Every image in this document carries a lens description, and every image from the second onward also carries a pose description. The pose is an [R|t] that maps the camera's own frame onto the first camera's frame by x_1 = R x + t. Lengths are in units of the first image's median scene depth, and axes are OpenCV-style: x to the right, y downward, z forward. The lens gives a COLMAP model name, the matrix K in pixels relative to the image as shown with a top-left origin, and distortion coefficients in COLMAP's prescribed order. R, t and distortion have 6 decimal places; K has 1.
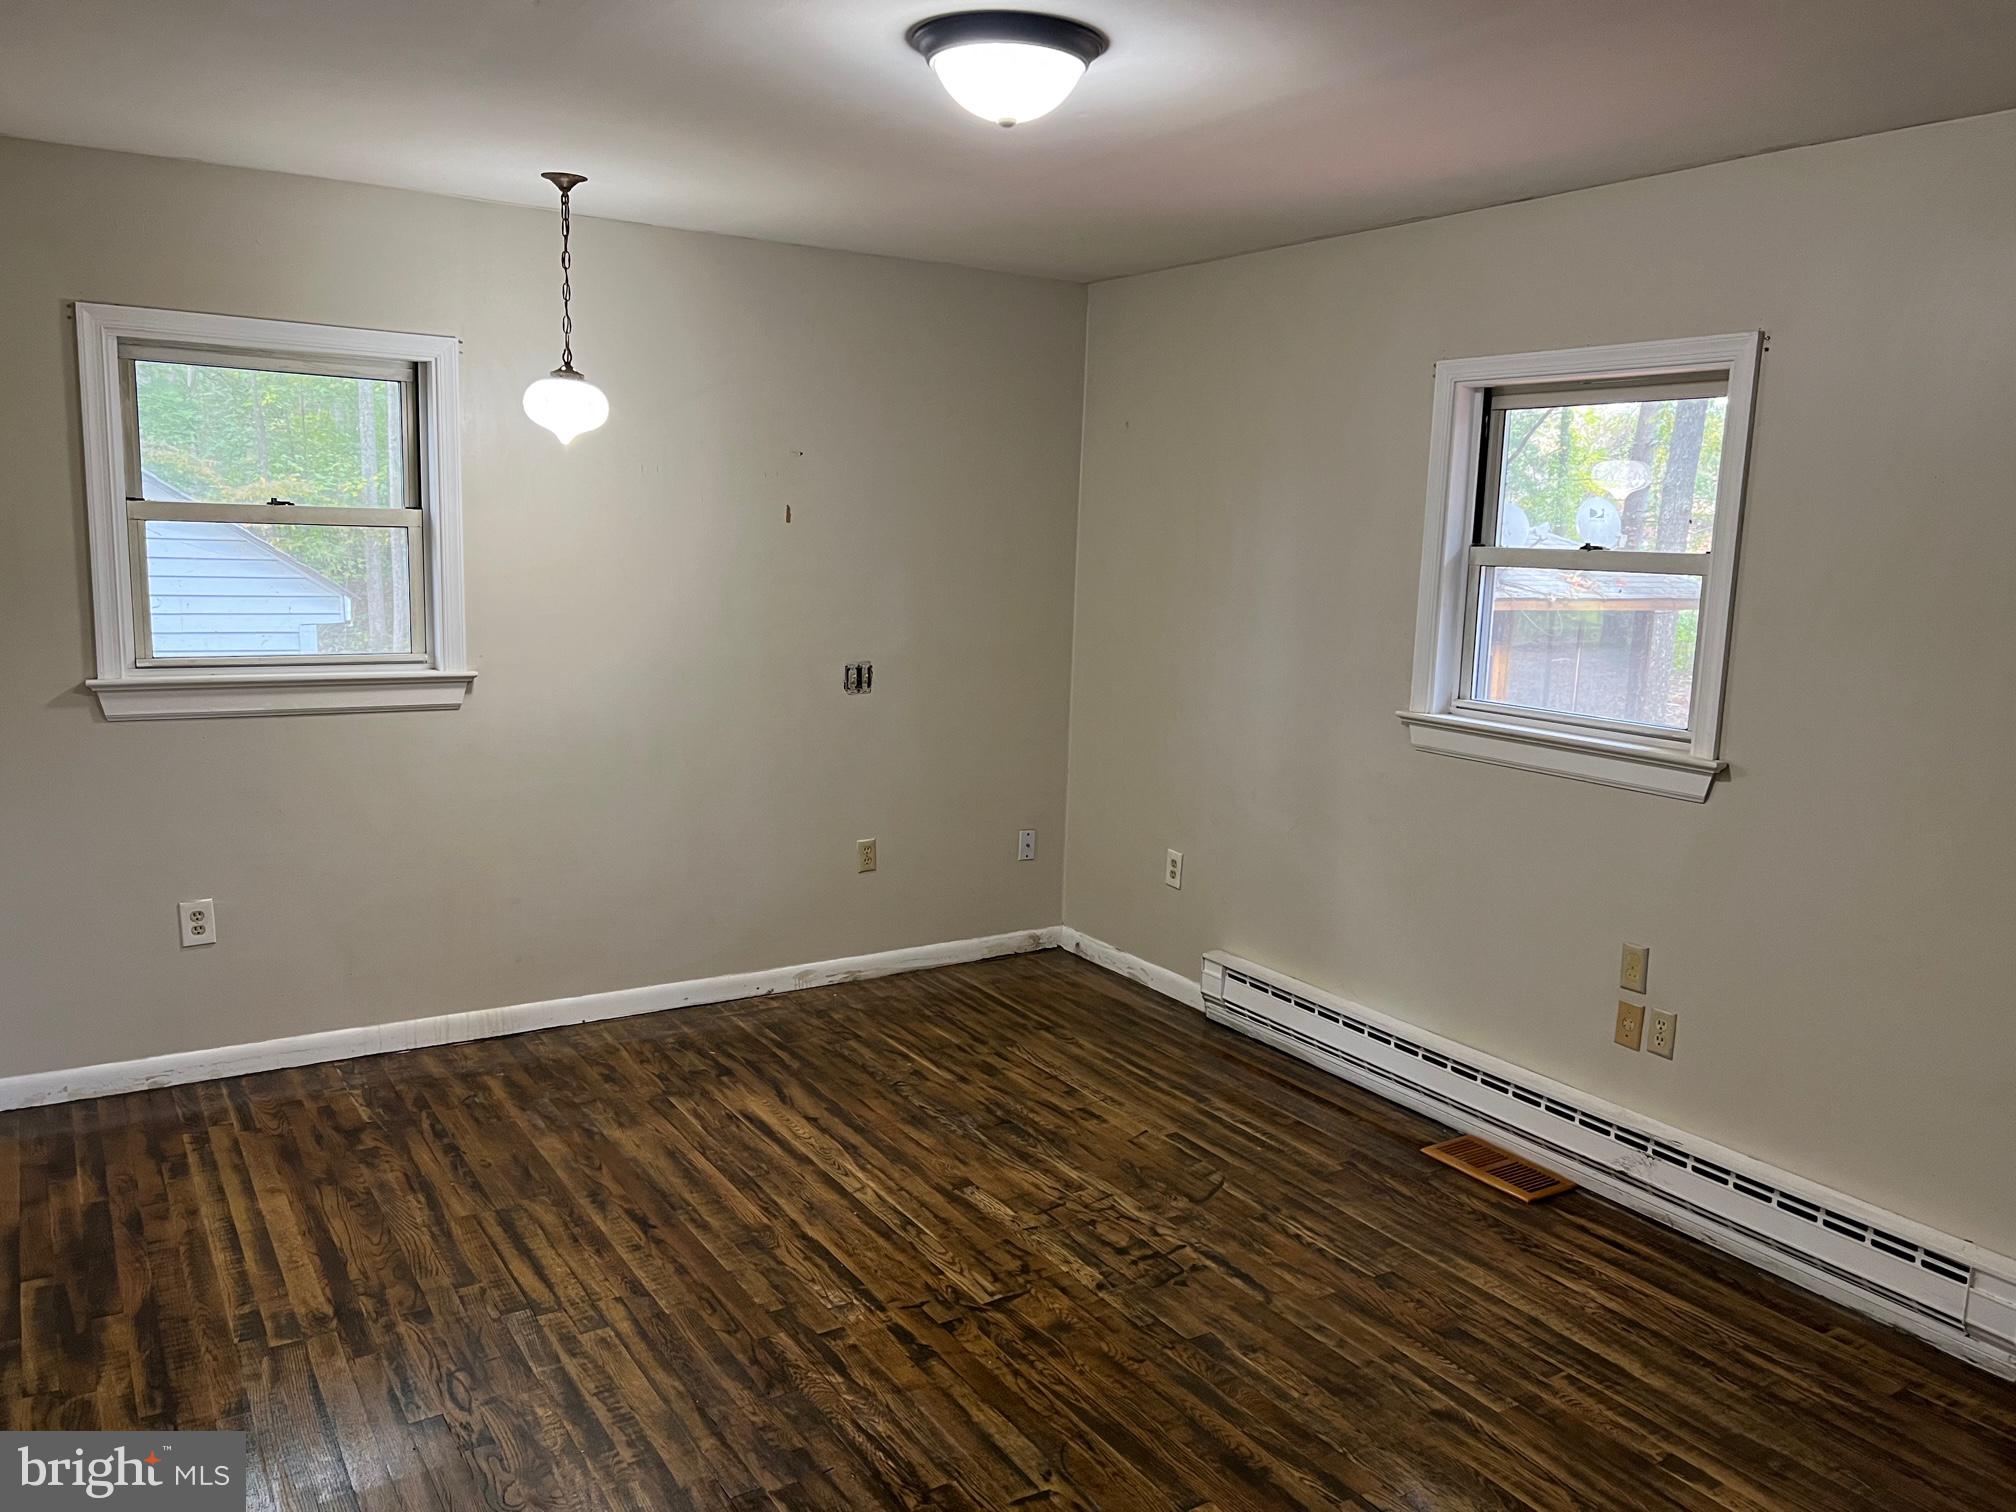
lens RADIAL K [[1520.3, 0, 1012.2], [0, 1520.3, 755.9], [0, 0, 1]] dist [0.047749, -0.049352]
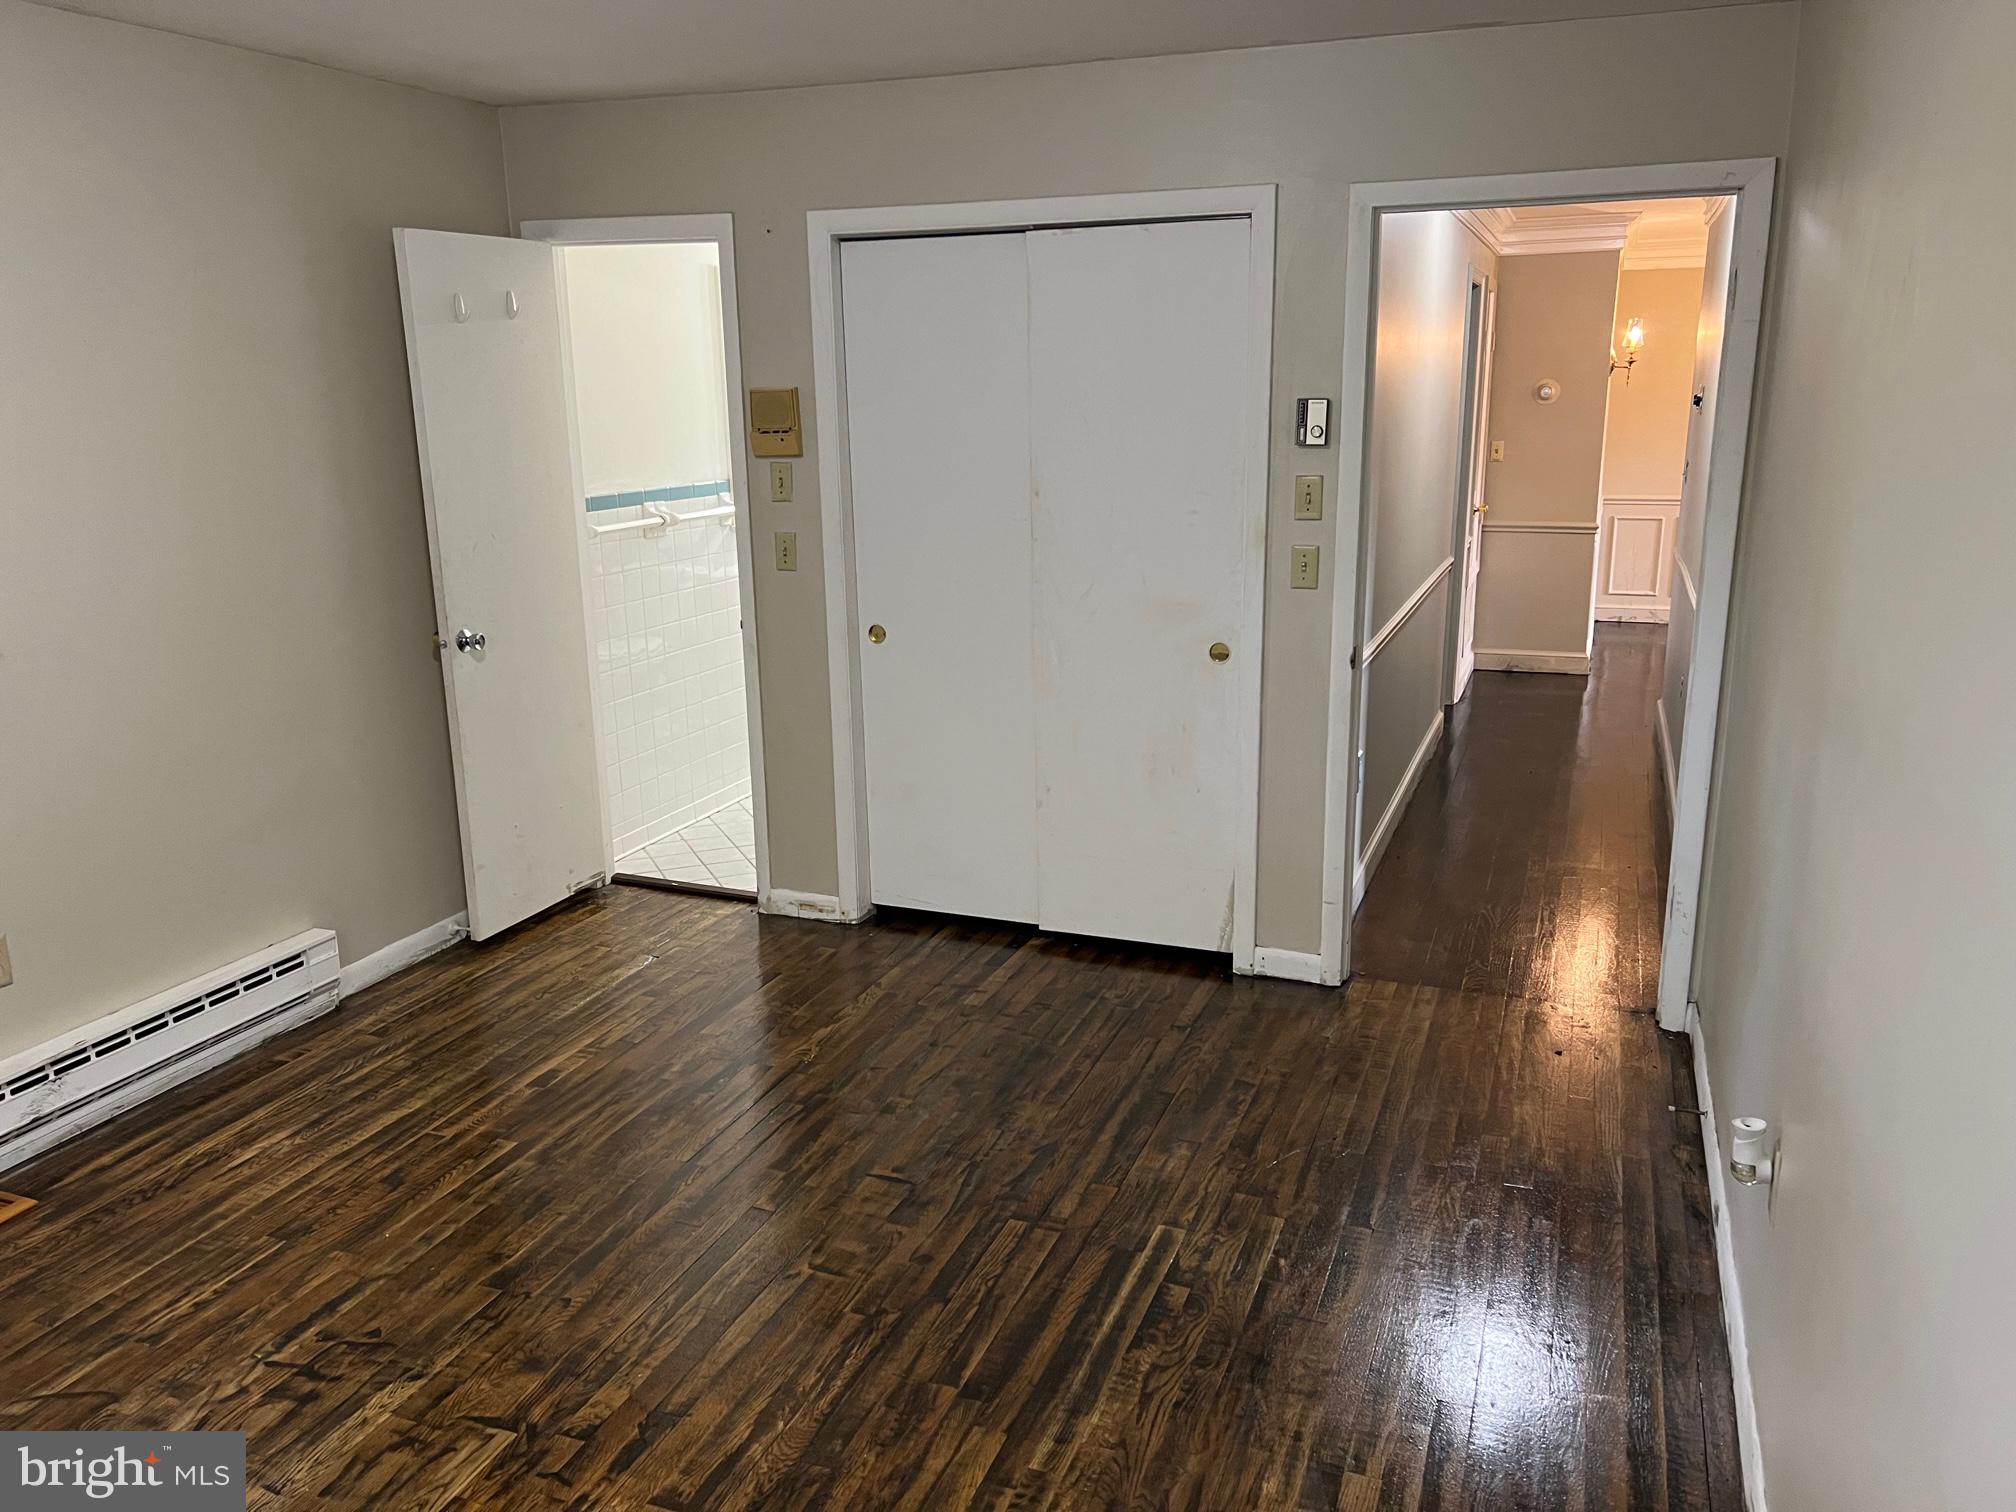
lens RADIAL K [[1520.3, 0, 1010.5], [0, 1520.3, 759.9], [0, 0, 1]] dist [0.047749, -0.049352]
pose [[-0.592173, -0.218342, 0.775666, -0.681312], [0.119256, 0.928244, 0.352336, -0.200895], [-0.796938, 0.301146, -0.523642, 1.074909]]
